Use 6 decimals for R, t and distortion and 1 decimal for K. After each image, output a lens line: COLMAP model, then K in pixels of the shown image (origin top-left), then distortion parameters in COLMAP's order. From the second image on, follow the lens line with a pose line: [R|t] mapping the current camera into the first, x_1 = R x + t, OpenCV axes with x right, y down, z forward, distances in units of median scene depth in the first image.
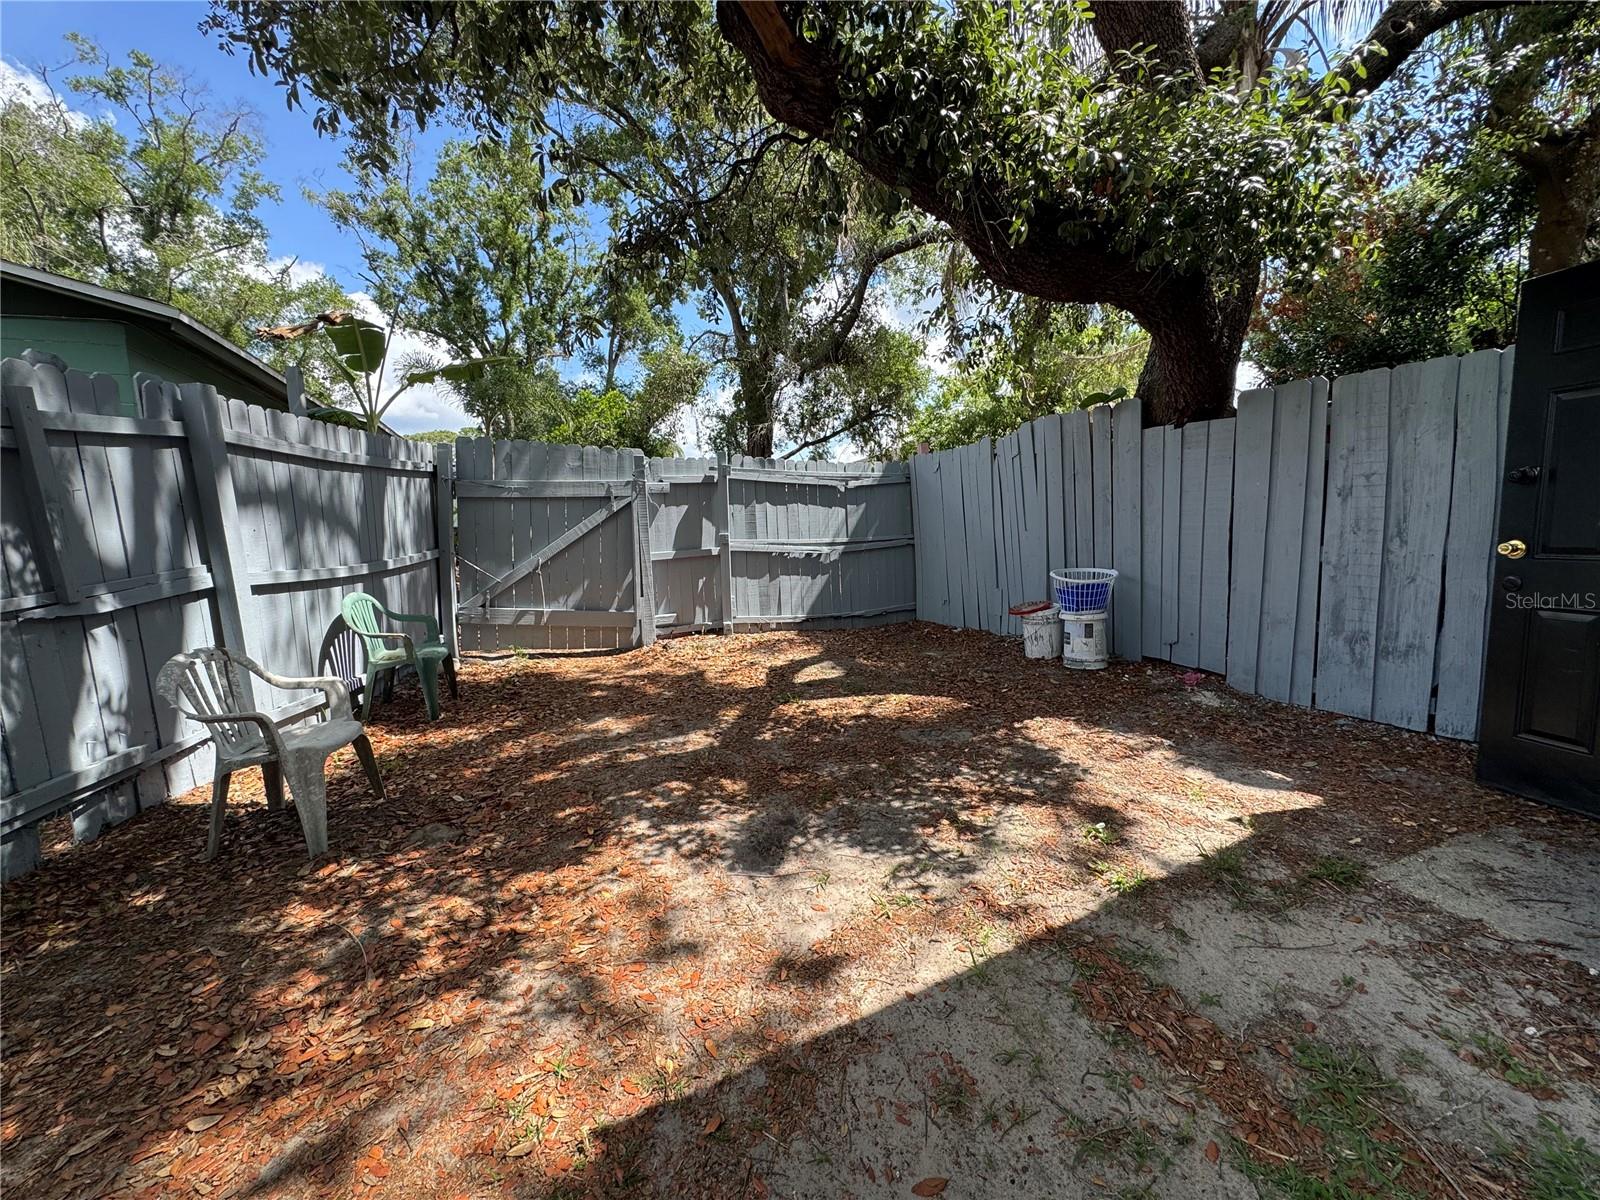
lens RADIAL K [[644.2, 0, 799.1], [0, 644.2, 586.9], [0, 0, 1]] dist [-0.002584, -0.000083]
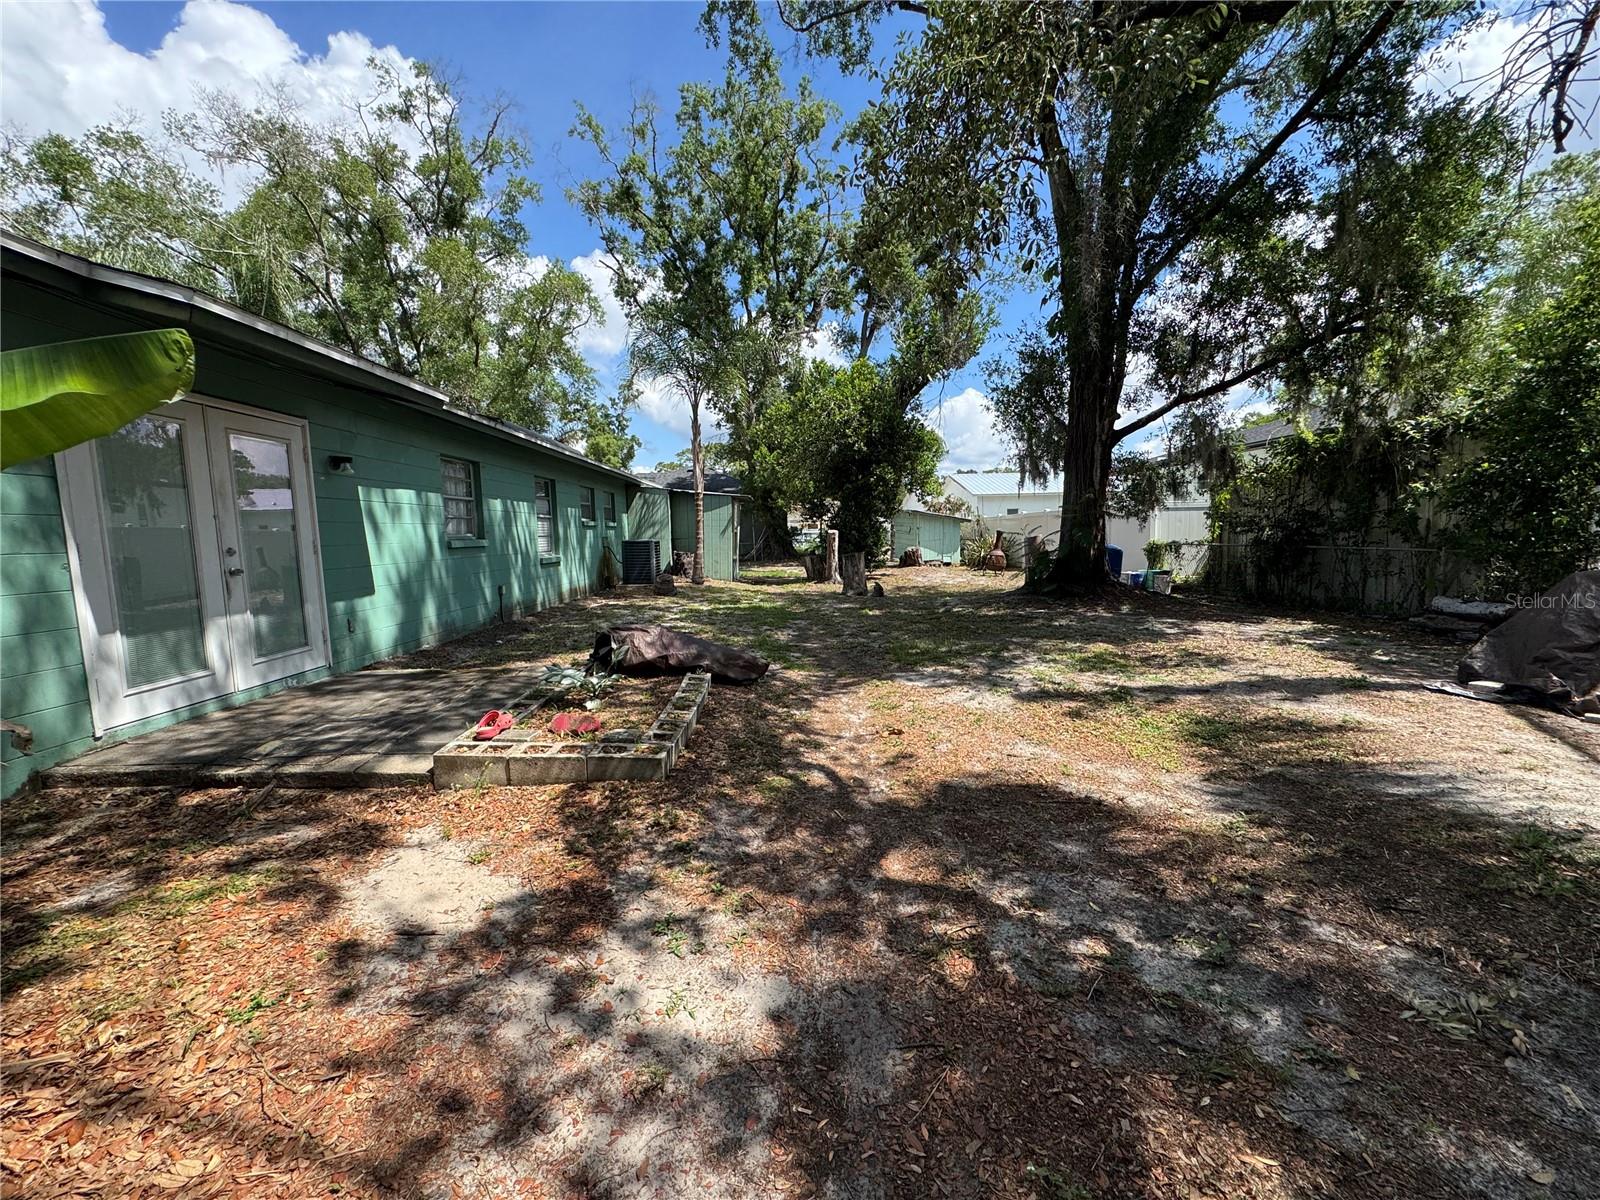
lens RADIAL K [[644.2, 0, 799.1], [0, 644.2, 586.9], [0, 0, 1]] dist [-0.002584, -0.000083]
pose [[0.927189, 0.036539, -0.372808, -0.054501], [-0.040976, 0.999152, -0.003980, -0.026411], [0.372346, 0.018966, 0.927900, 0.229946]]
